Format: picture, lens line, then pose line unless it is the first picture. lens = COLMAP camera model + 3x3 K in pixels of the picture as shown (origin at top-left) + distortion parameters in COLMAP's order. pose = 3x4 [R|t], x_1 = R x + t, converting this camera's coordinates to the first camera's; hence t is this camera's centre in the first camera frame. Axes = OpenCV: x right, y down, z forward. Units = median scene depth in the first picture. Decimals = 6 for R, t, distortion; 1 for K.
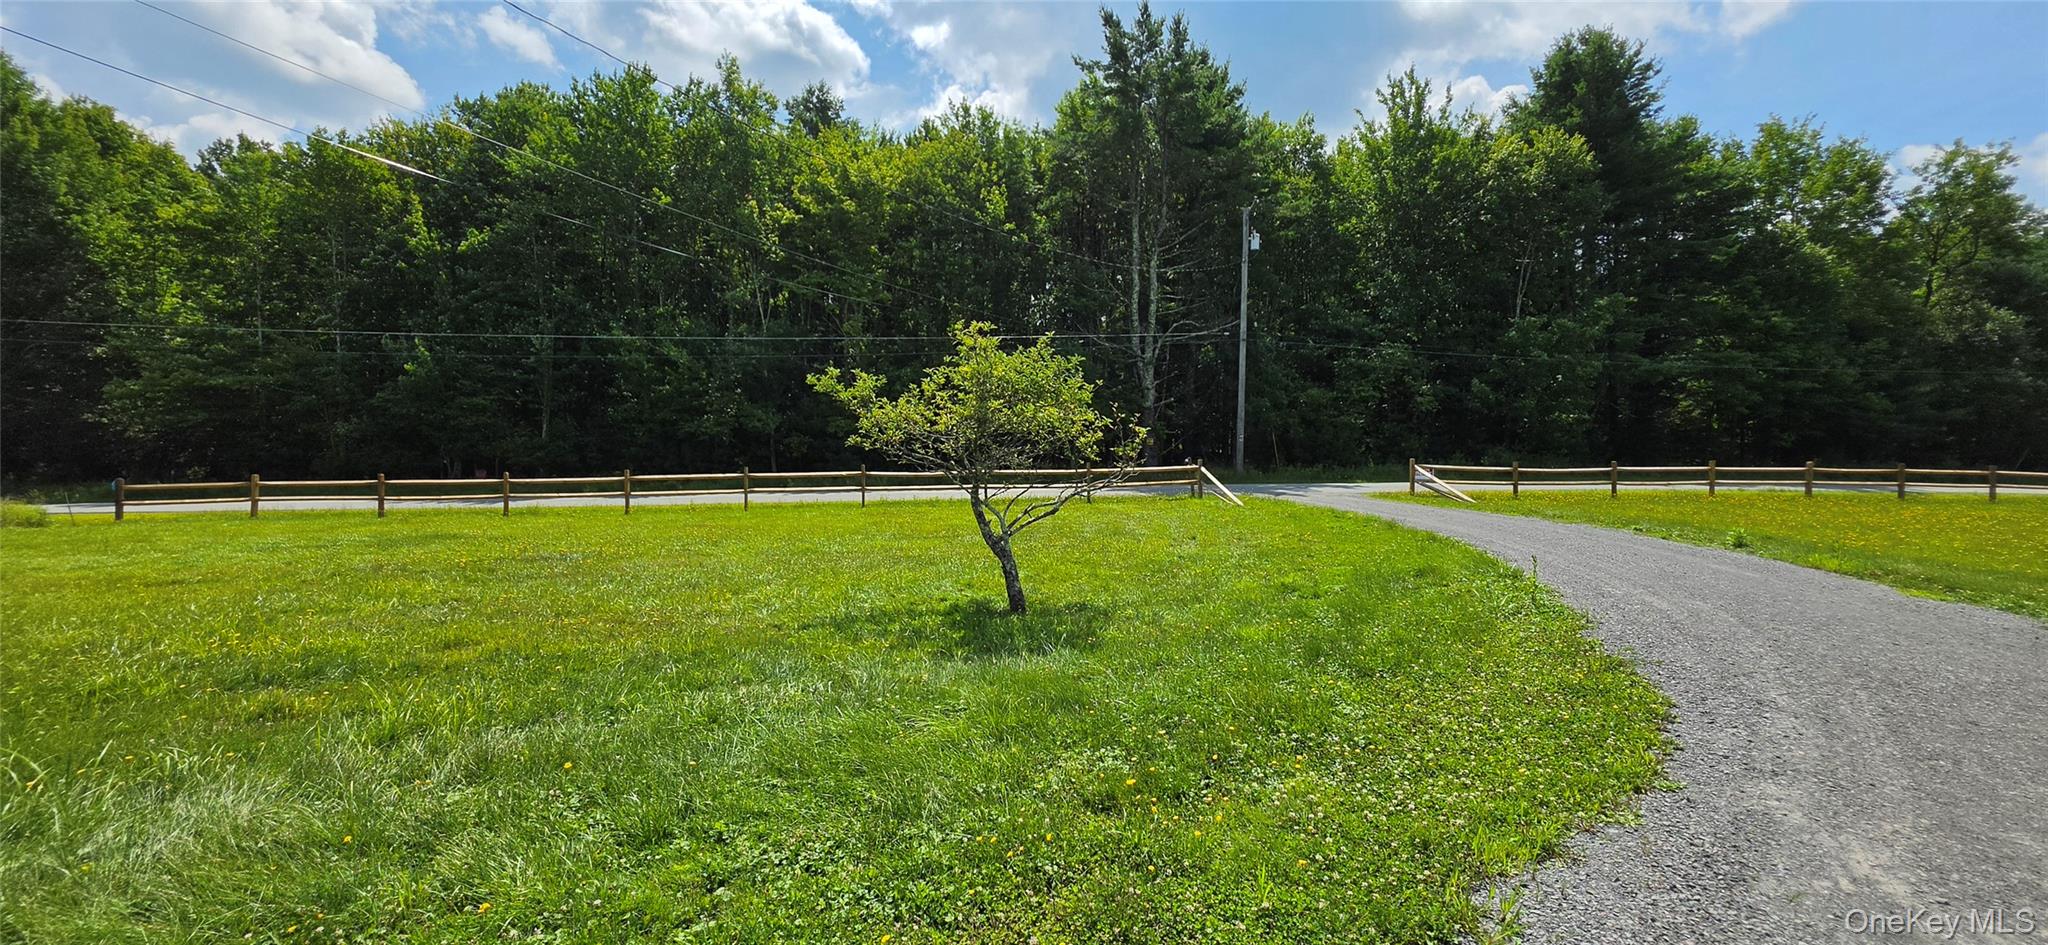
lens RADIAL K [[819.8, 0, 1027.9], [0, 819.8, 475.6], [0, 0, 1]] dist [-0.000447, 0.000631]
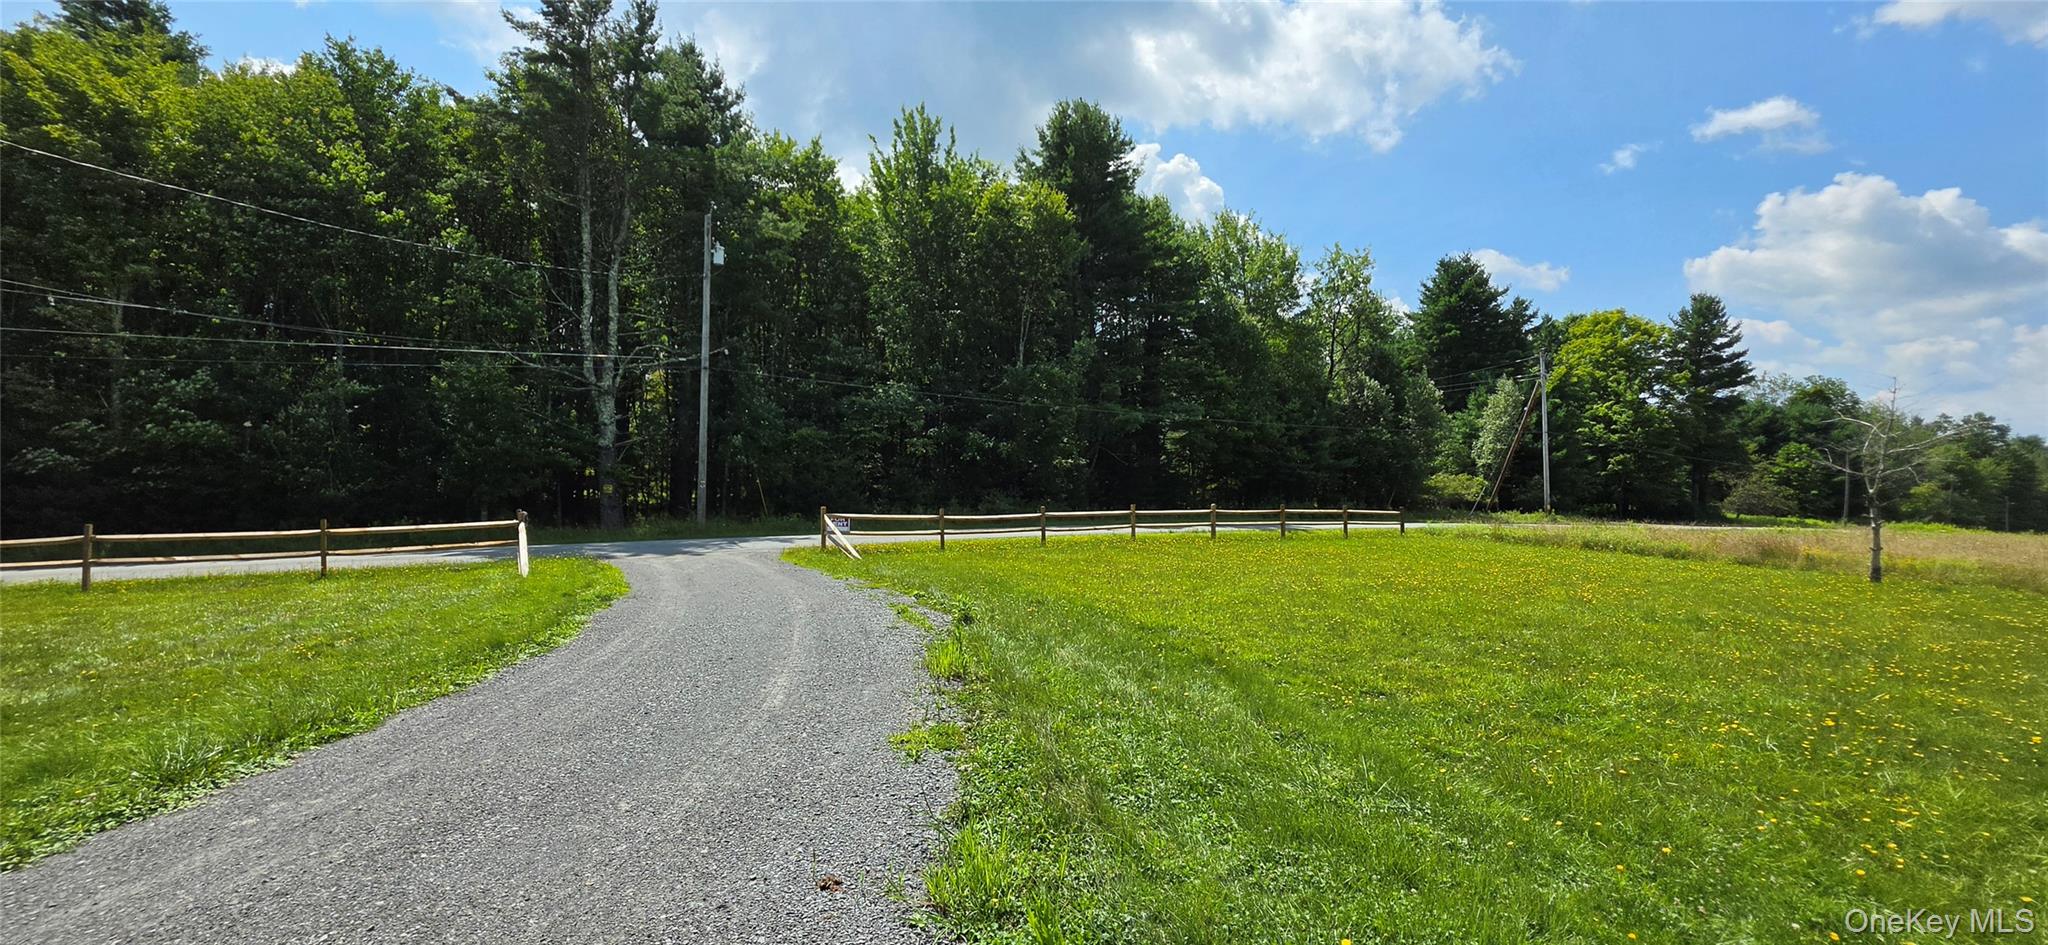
lens RADIAL K [[848.0, 0, 1028.2], [0, 848.0, 493.7], [0, 0, 1]] dist [-0.000850, 0.000192]
pose [[0.900877, -0.008648, 0.433989, 0.152605], [0.023310, 0.999323, -0.028475, -0.002642], [-0.433449, 0.035768, 0.900468, 0.058396]]
